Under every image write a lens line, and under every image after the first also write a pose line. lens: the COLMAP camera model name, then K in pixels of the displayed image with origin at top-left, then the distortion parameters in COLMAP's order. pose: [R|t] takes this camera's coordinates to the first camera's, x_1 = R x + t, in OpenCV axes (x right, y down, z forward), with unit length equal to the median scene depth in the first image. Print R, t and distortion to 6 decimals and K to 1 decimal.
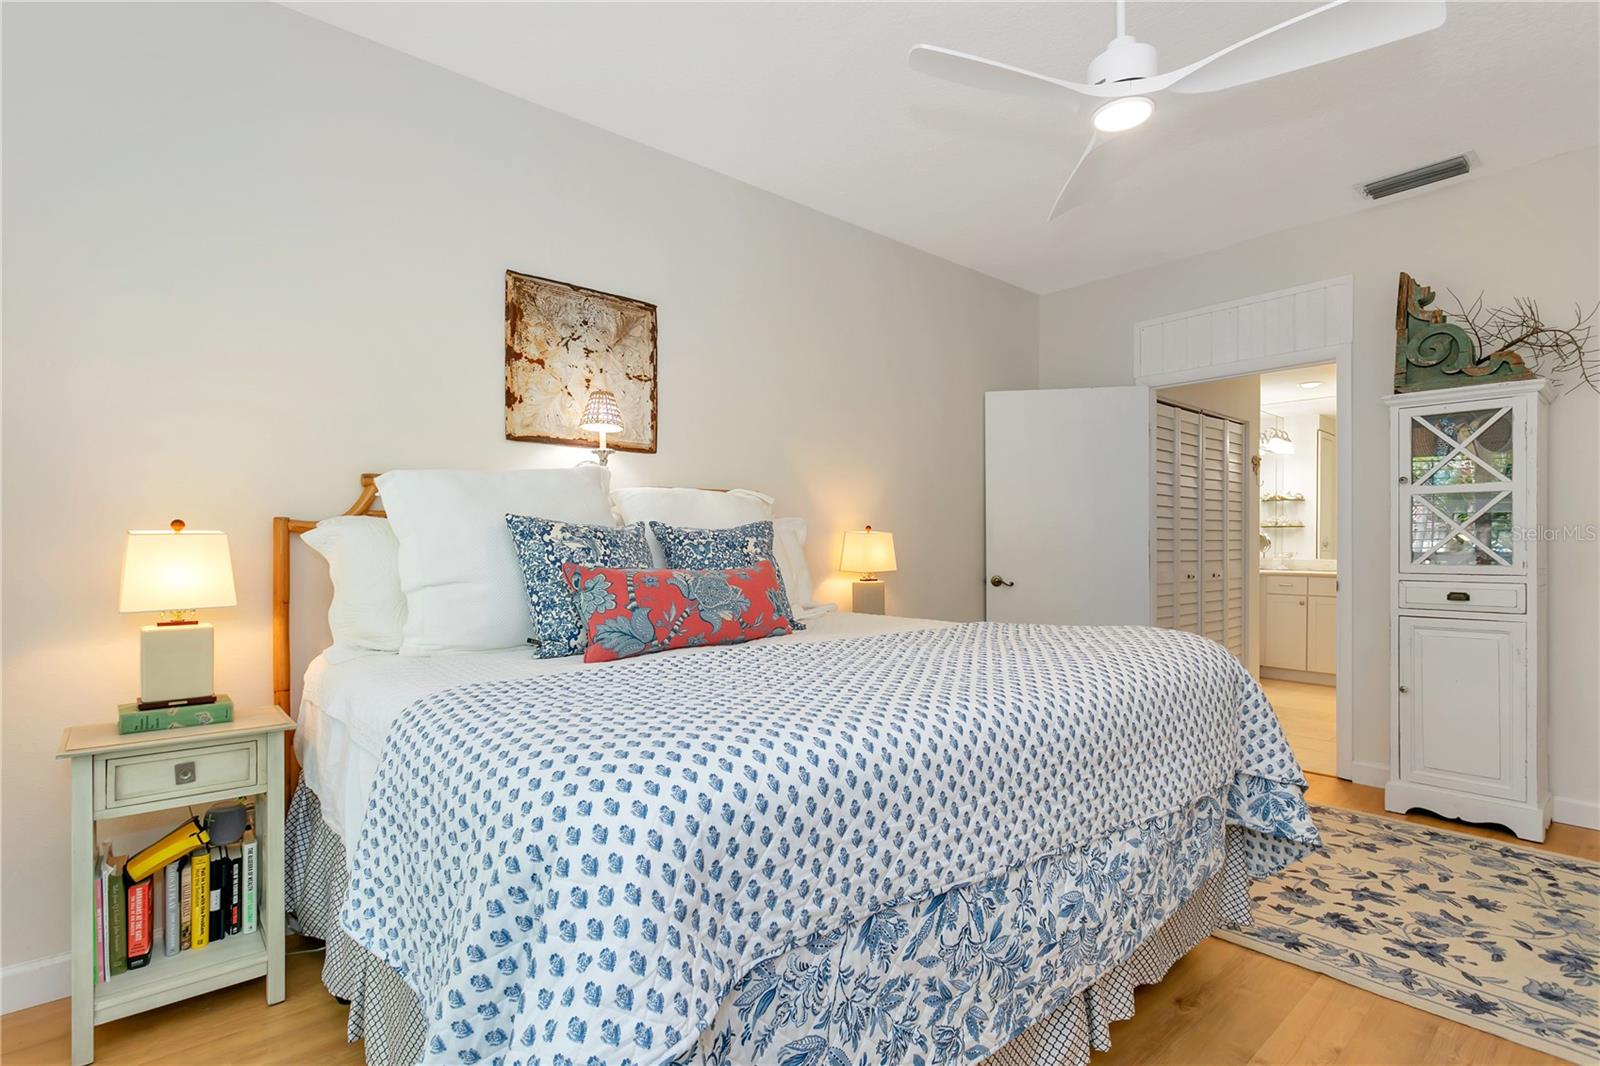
lens RADIAL K [[767.1, 0, 802.8], [0, 767.1, 547.9], [0, 0, 1]] dist [0.004250, 0.000528]
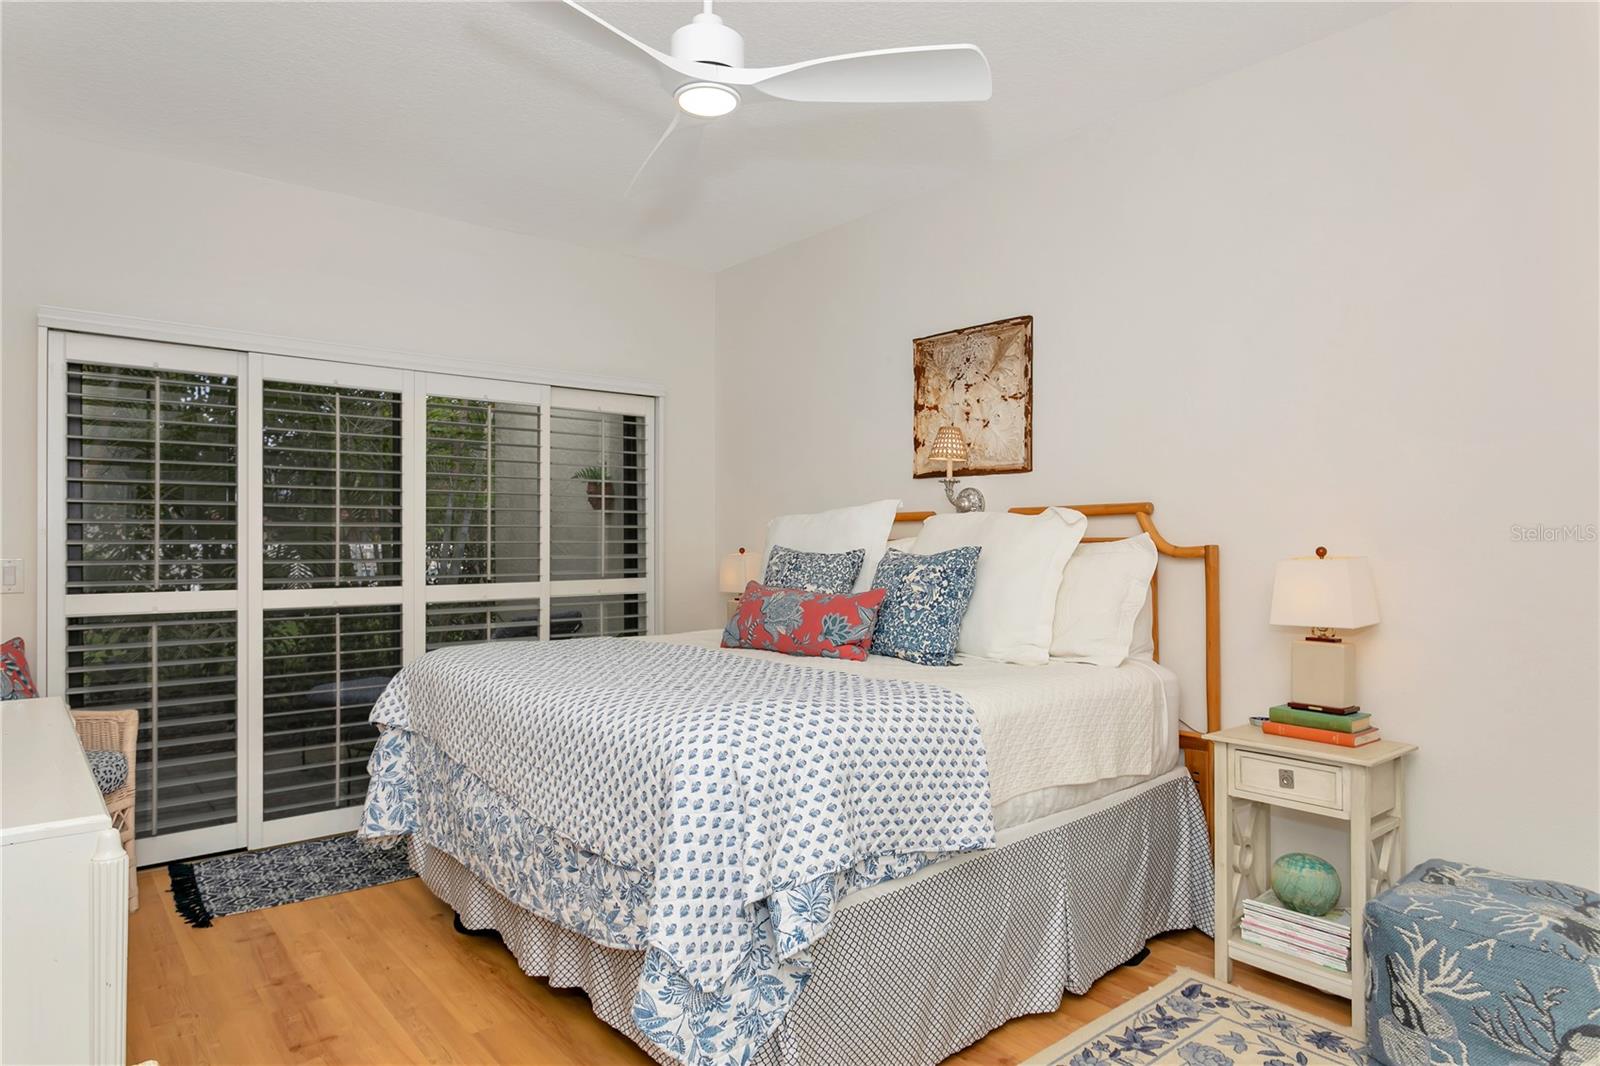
lens RADIAL K [[951.9, 0, 803.7], [0, 951.9, 526.0], [0, 0, 1]] dist [-0.002774, -0.000022]
pose [[-0.010430, -0.012579, -0.999866, 1.026005], [-0.007620, 0.999893, -0.012500, -0.041426], [0.999917, 0.007489, -0.010524, 0.768243]]
